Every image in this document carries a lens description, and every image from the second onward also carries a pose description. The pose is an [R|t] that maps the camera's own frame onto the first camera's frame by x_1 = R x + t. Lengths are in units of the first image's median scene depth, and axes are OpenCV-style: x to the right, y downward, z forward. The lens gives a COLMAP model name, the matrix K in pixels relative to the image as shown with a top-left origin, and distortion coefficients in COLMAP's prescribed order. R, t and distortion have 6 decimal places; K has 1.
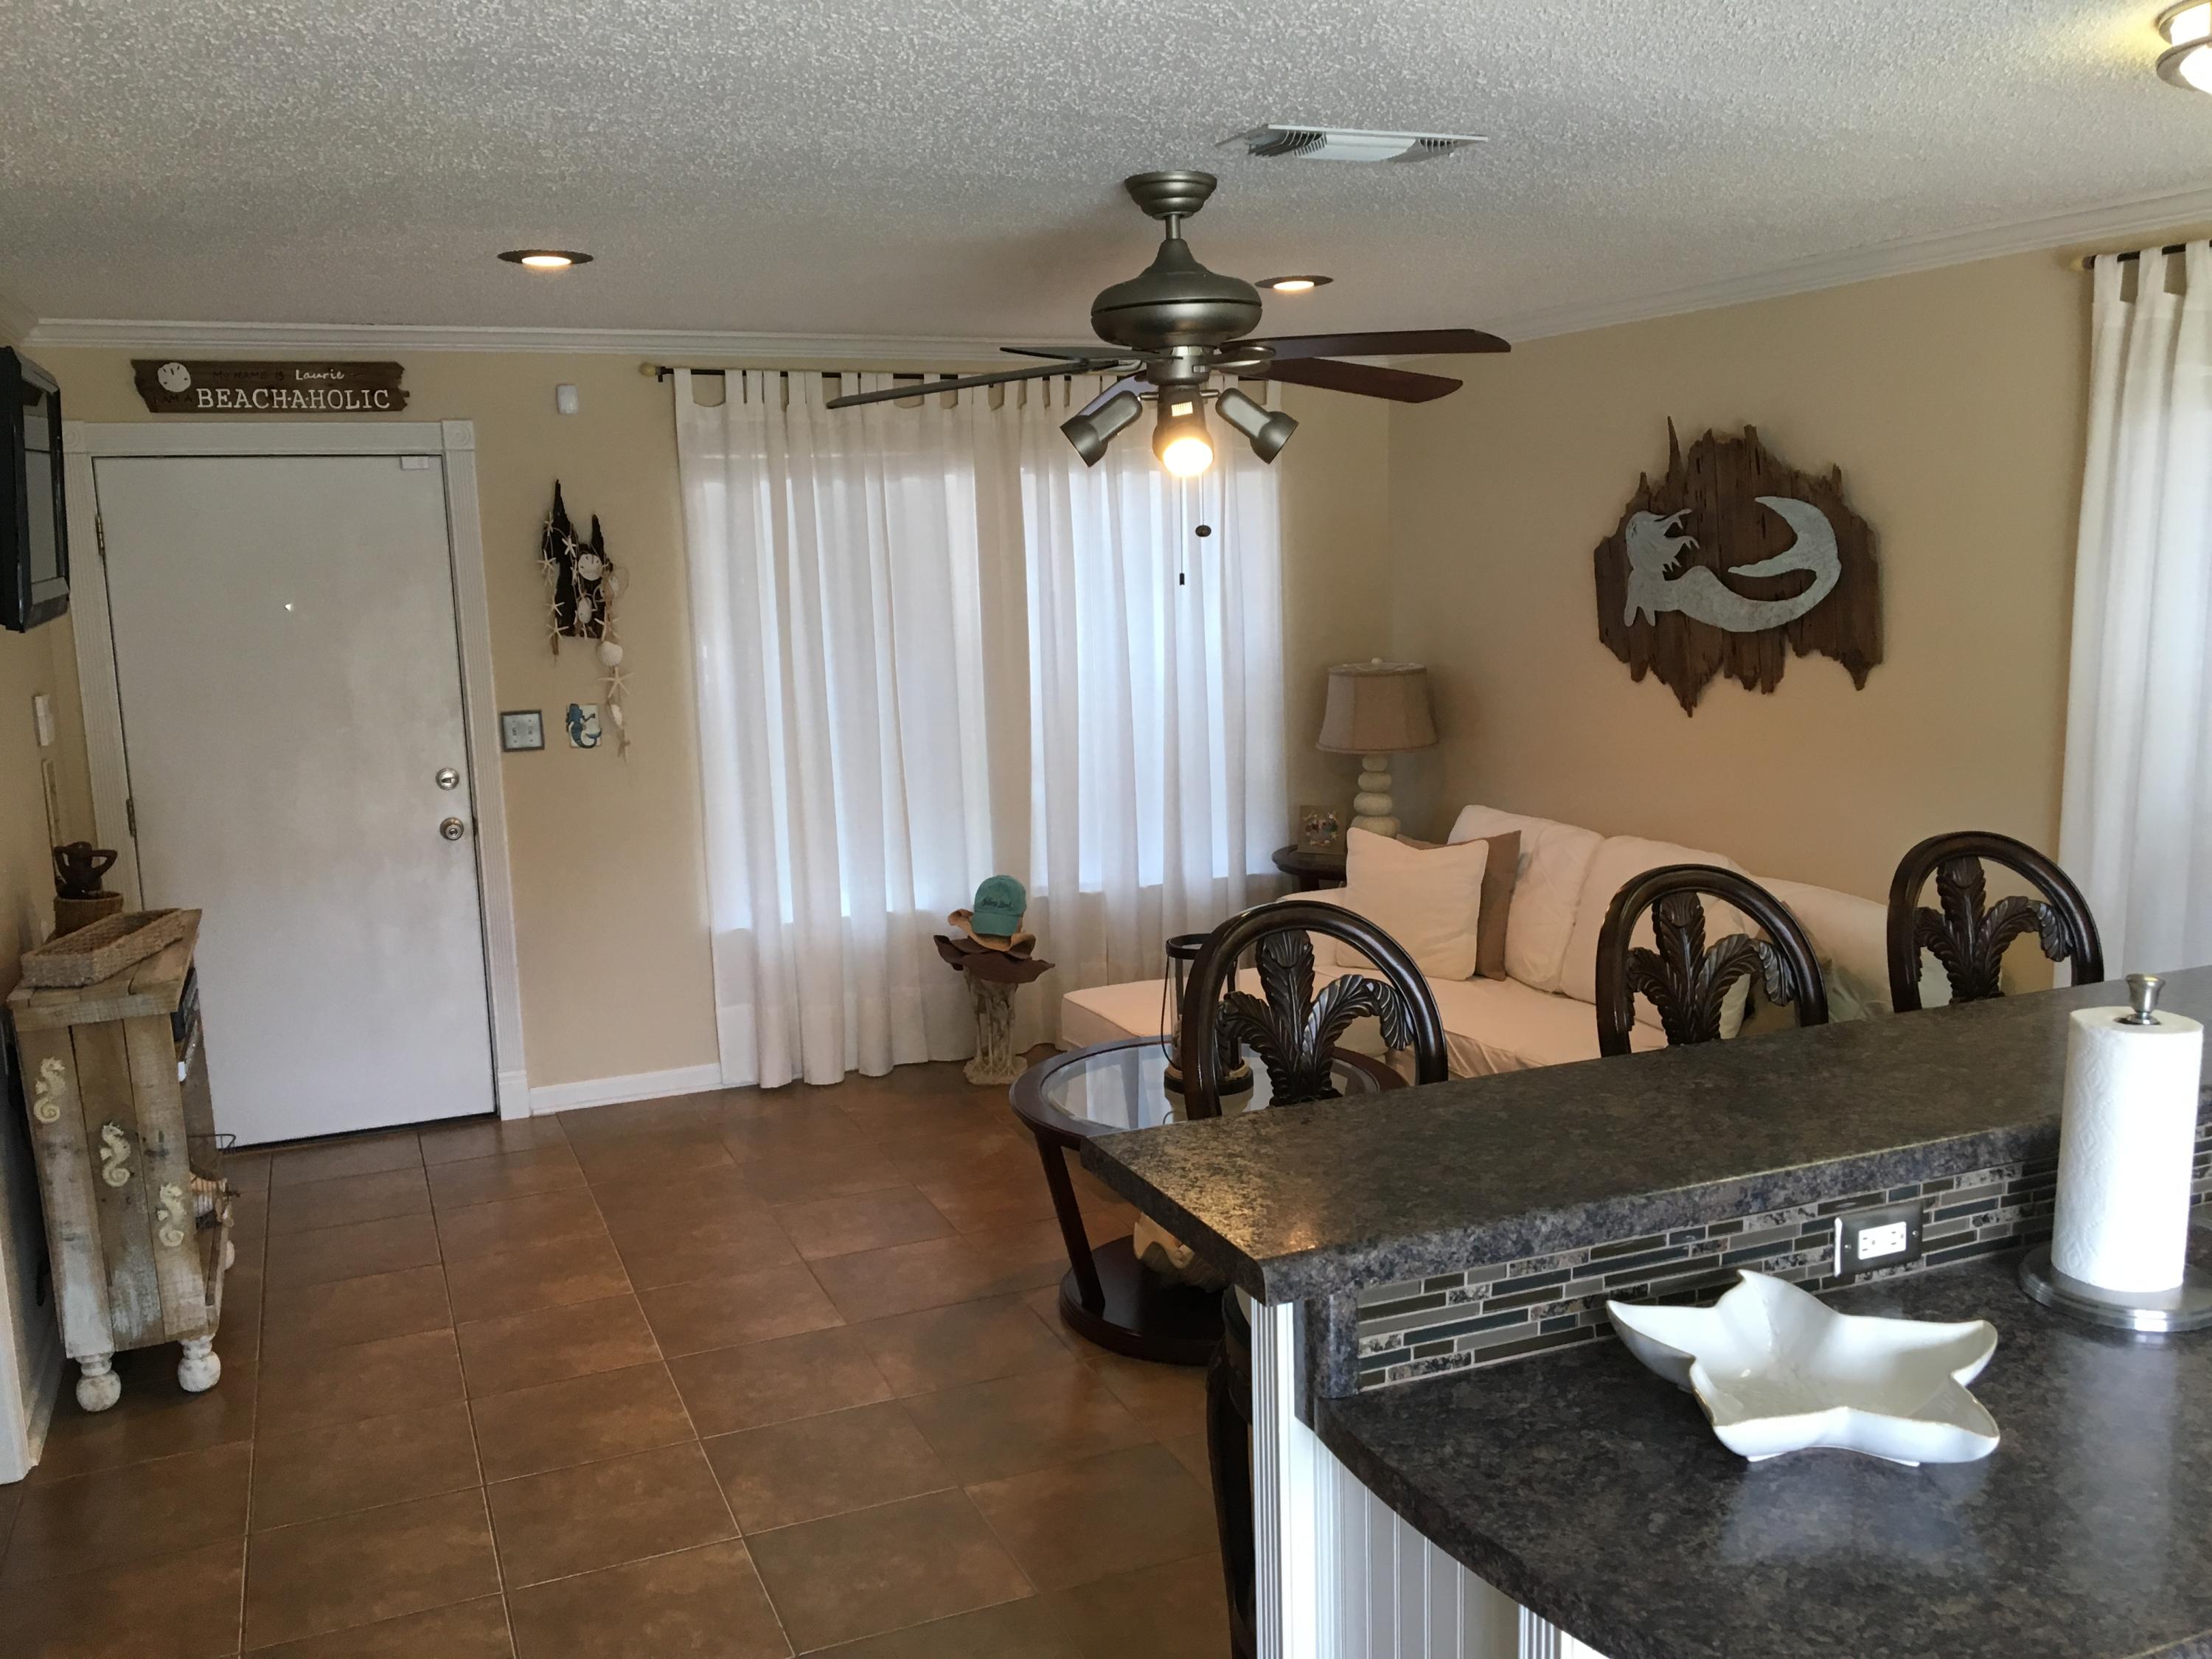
lens RADIAL K [[1864.9, 0, 1105.0], [0, 1864.9, 834.1], [0, 0, 1]] dist [0.102684, -0.164376]
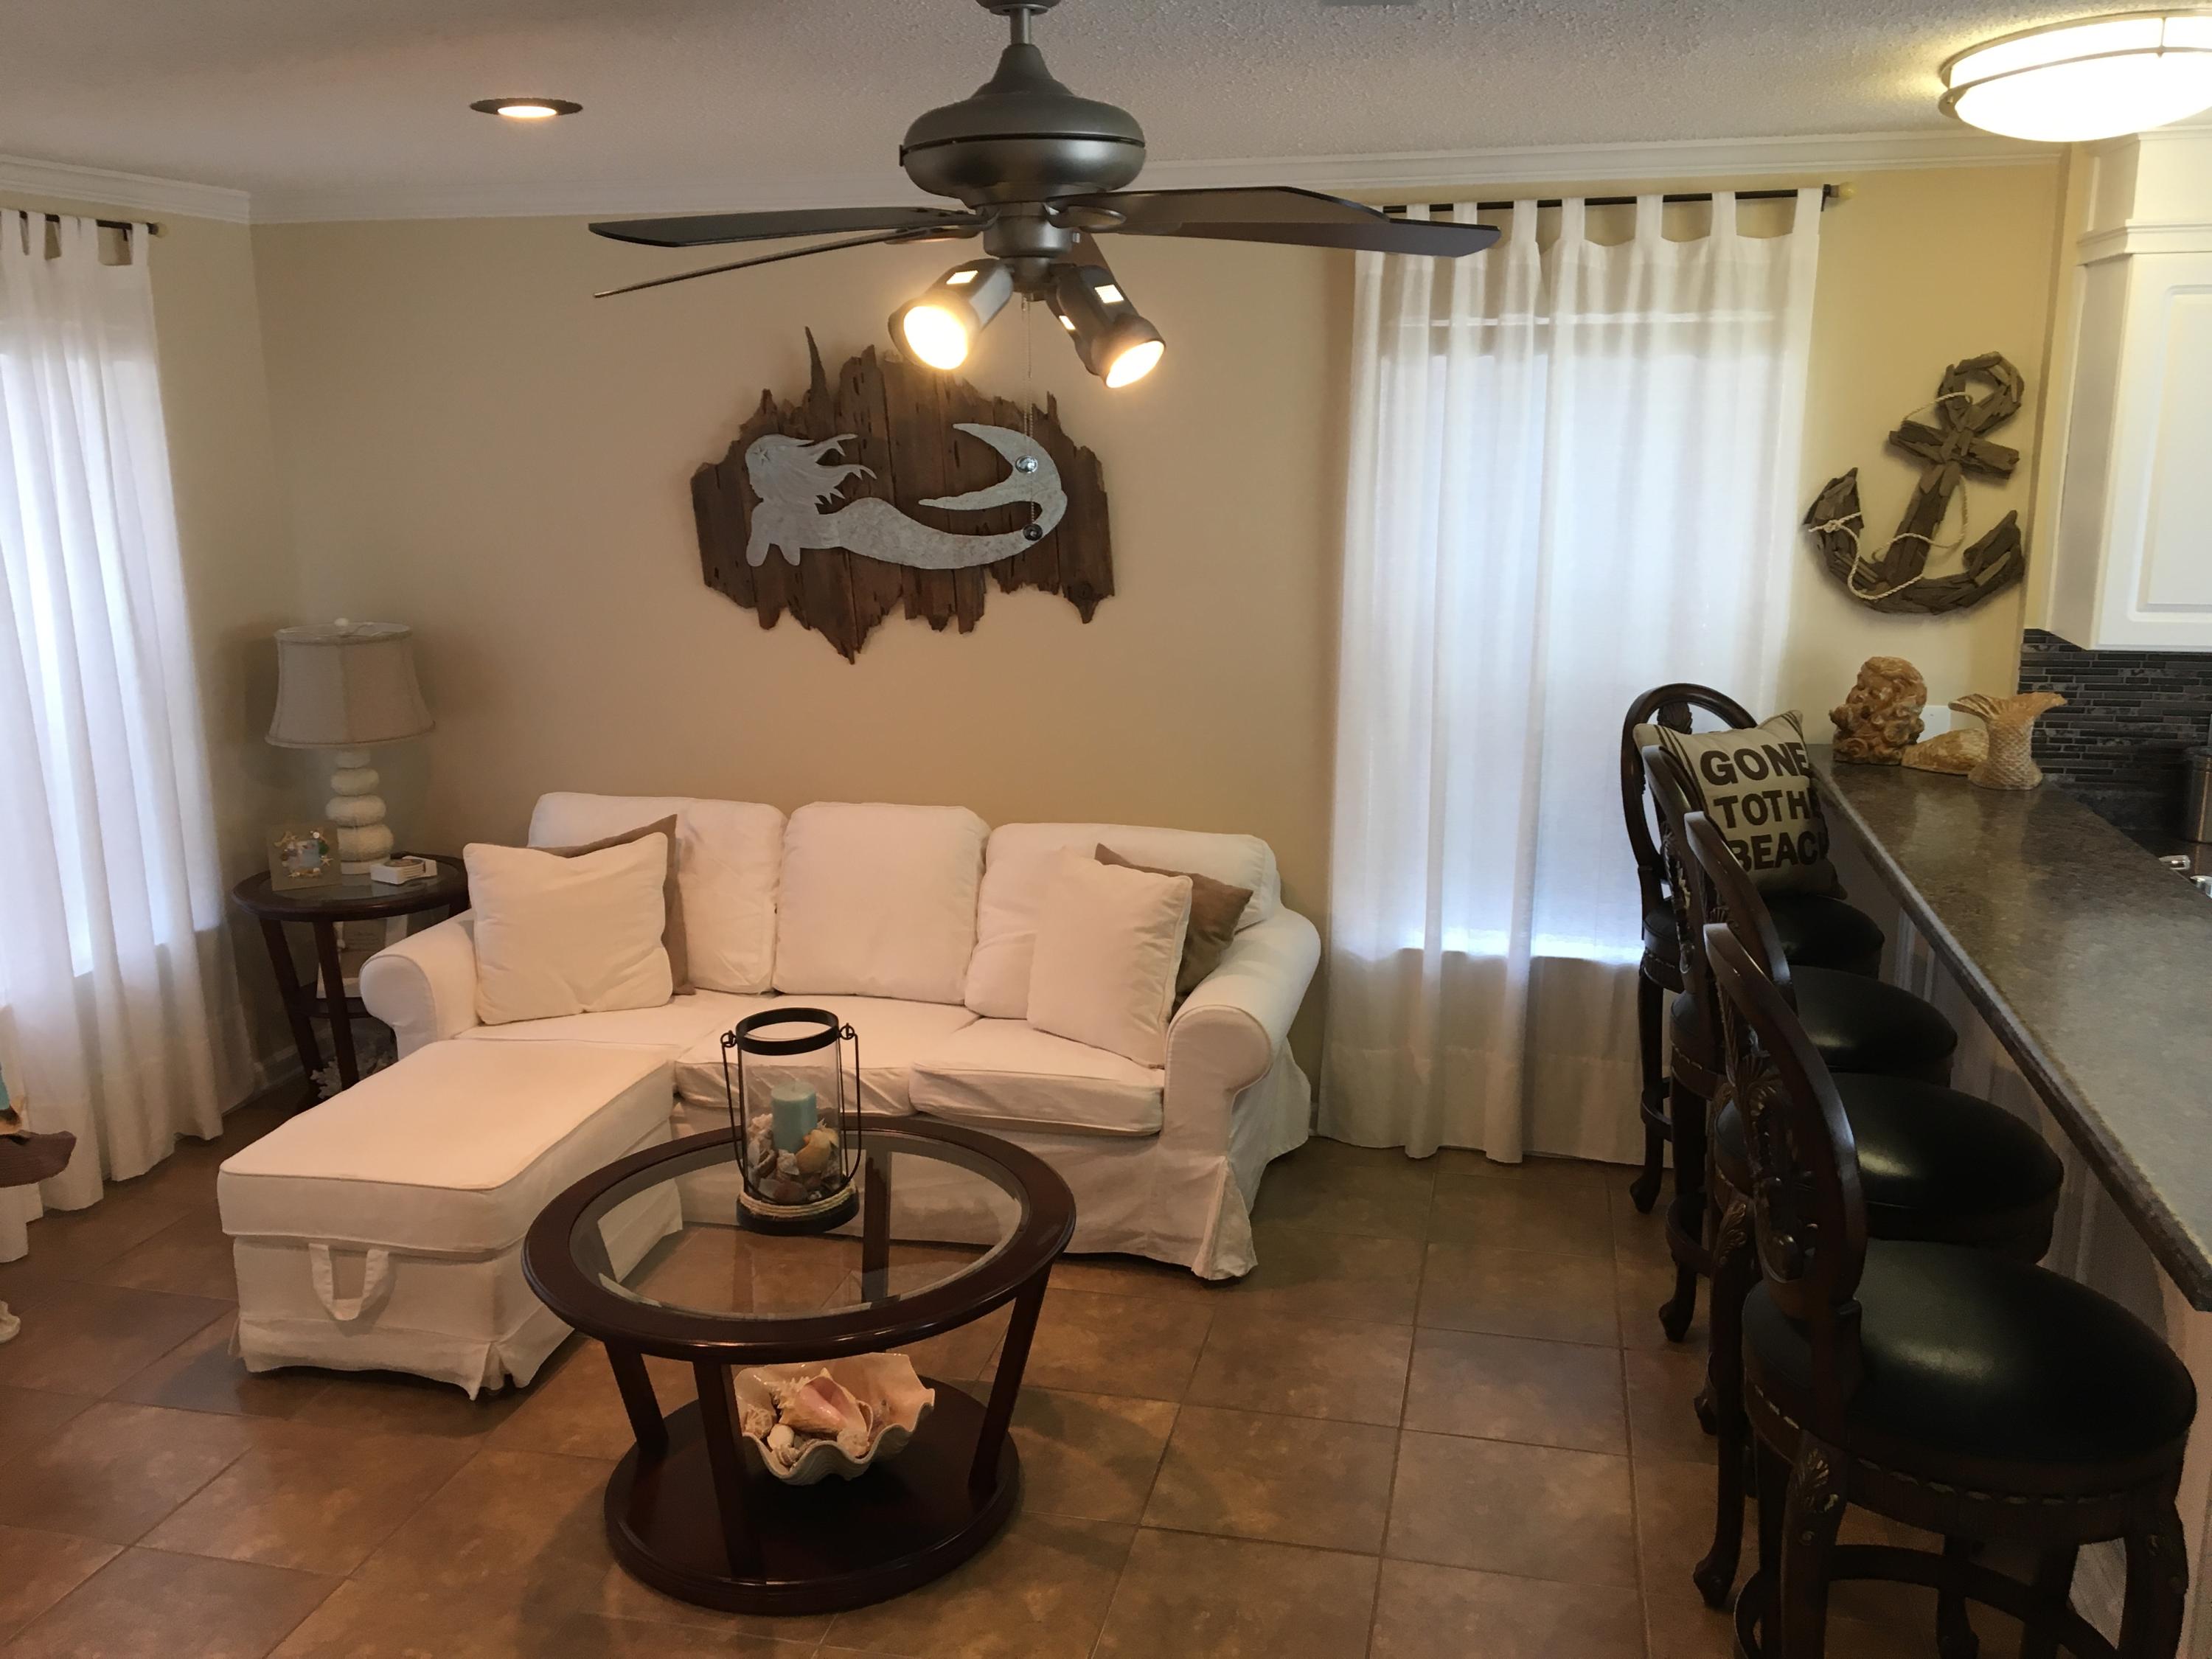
lens RADIAL K [[1864.9, 0, 1105.0], [0, 1864.9, 834.1], [0, 0, 1]] dist [0.102684, -0.164376]
pose [[0.588450, -0.158299, 0.792886, -0.367750], [0.122106, 0.986798, 0.106391, -0.065083], [-0.799260, 0.034210, 0.600011, 0.375257]]
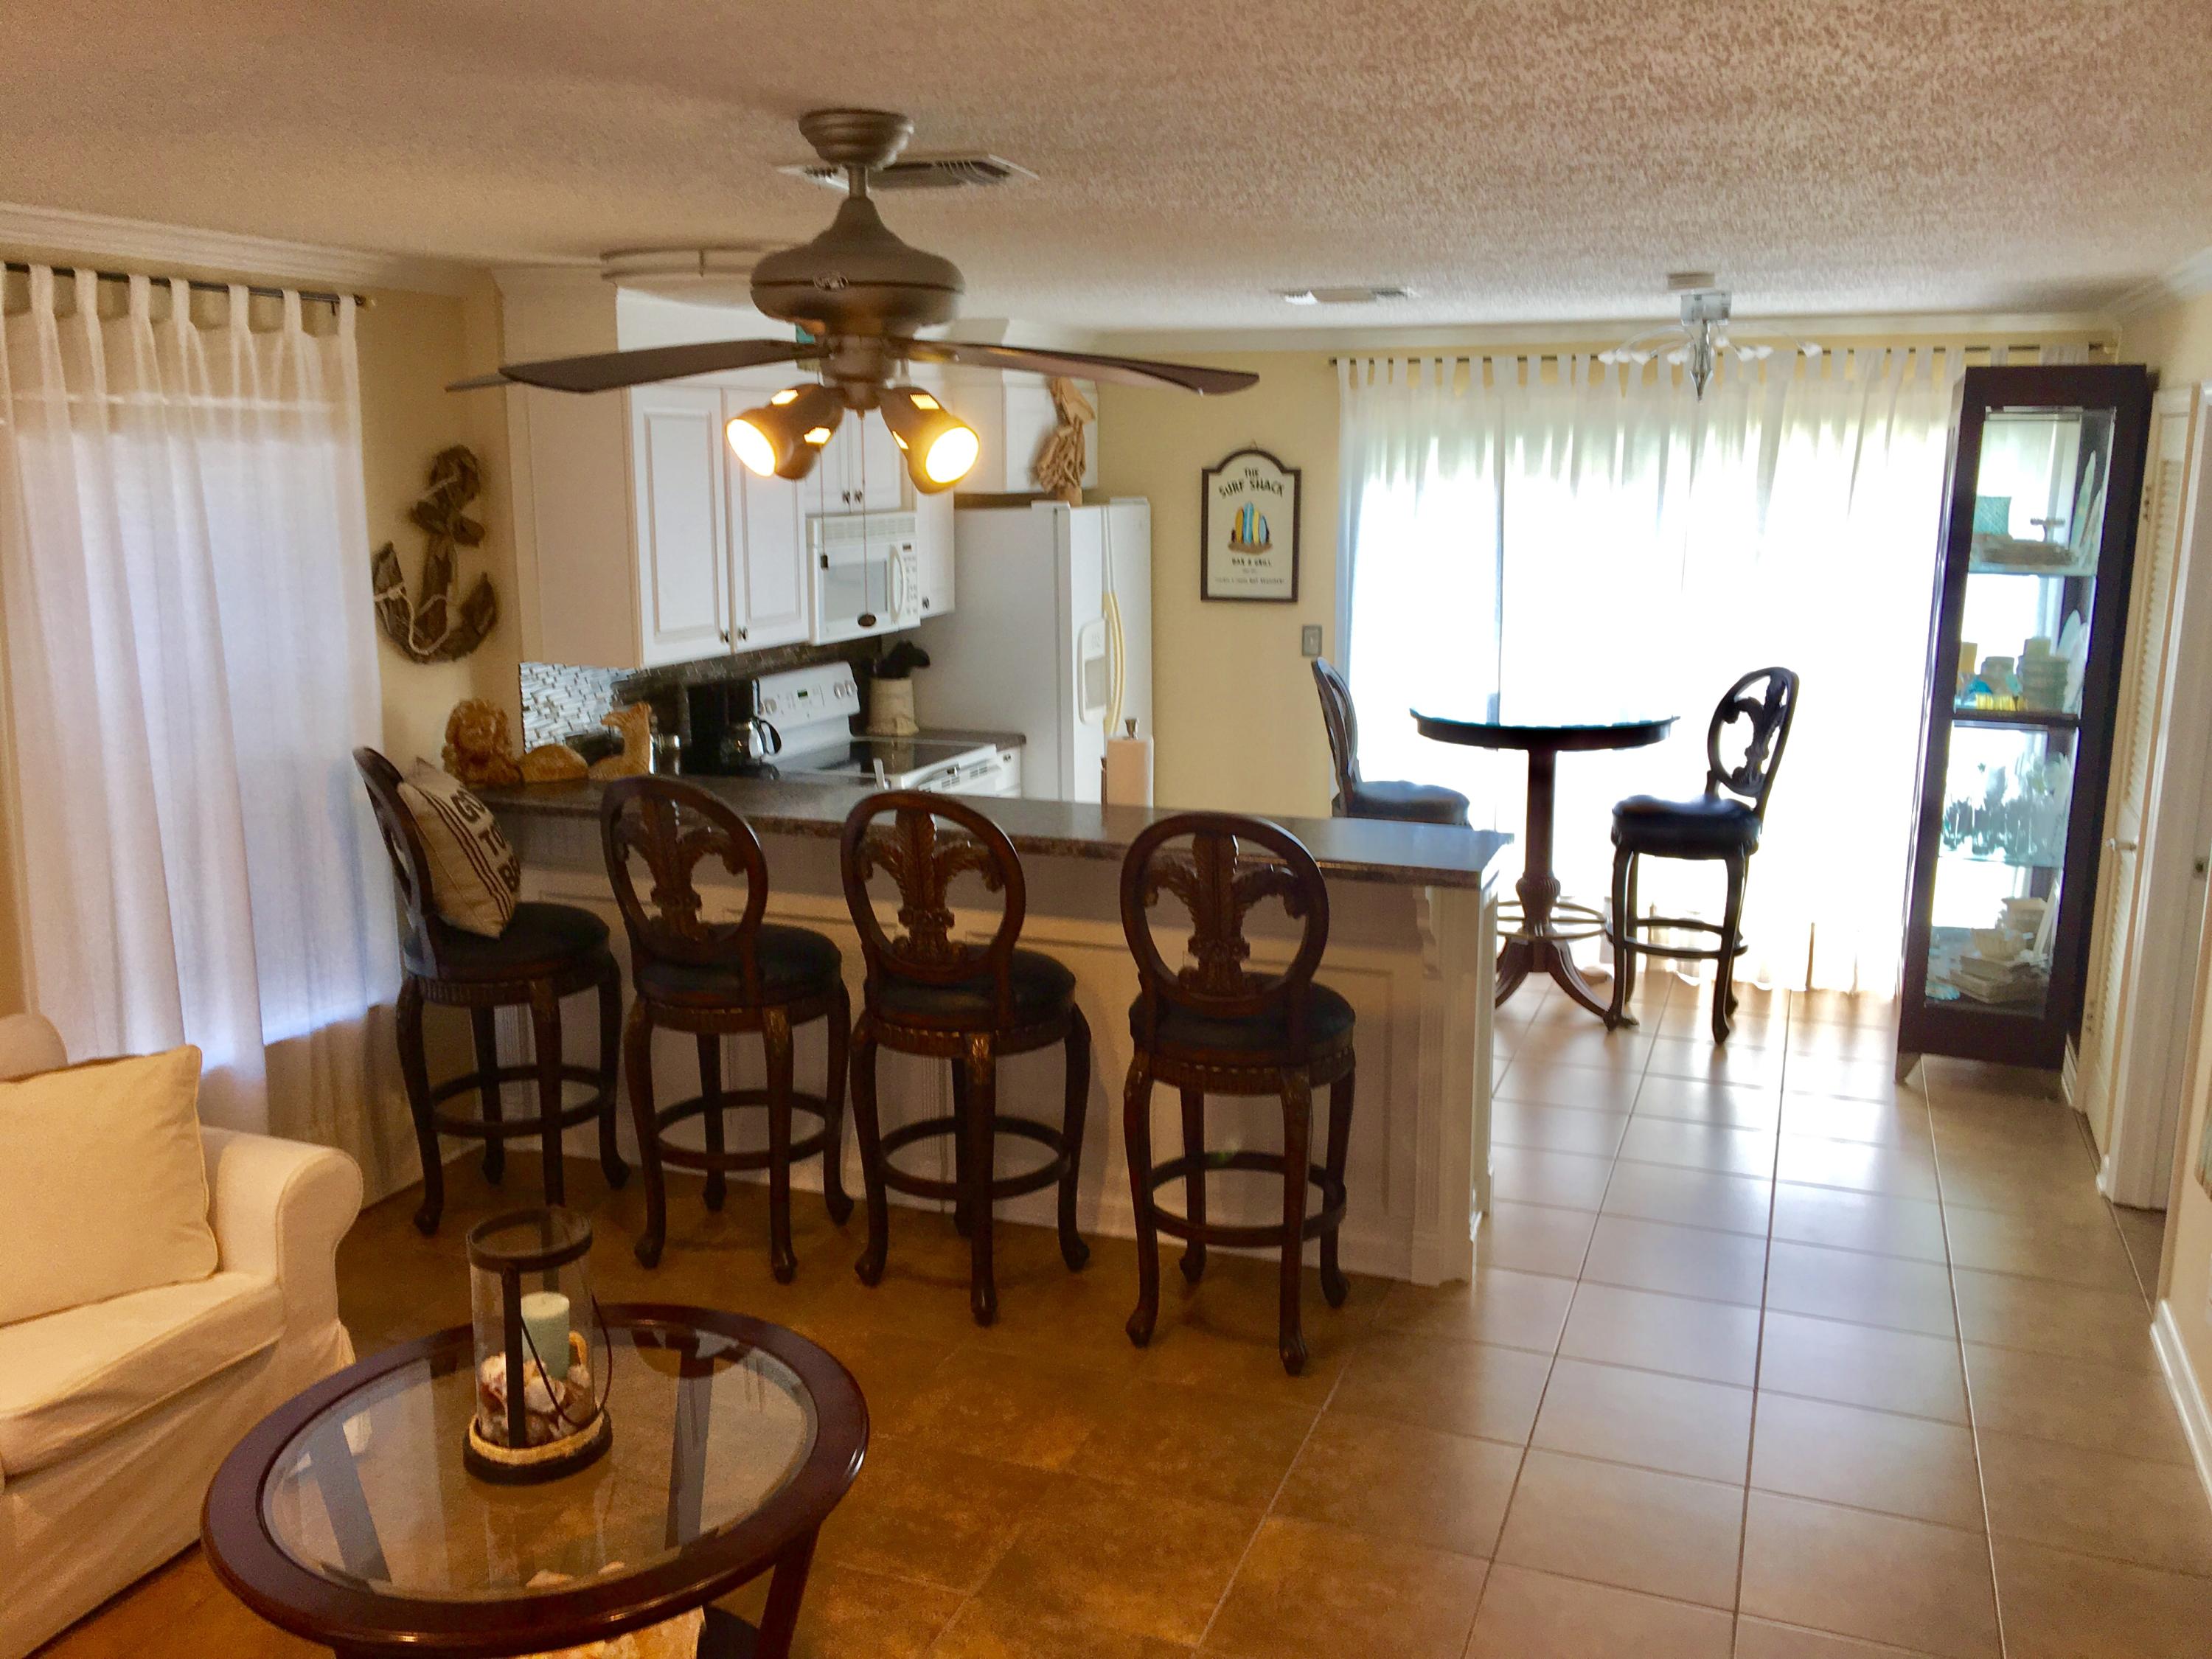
lens RADIAL K [[1864.9, 0, 1105.0], [0, 1864.9, 834.1], [0, 0, 1]] dist [0.102684, -0.164376]
pose [[-0.719230, -0.116358, 0.684959, -0.413201], [0.124603, 0.948289, 0.291929, -0.186963], [-0.683507, 0.295312, -0.667539, 1.028273]]
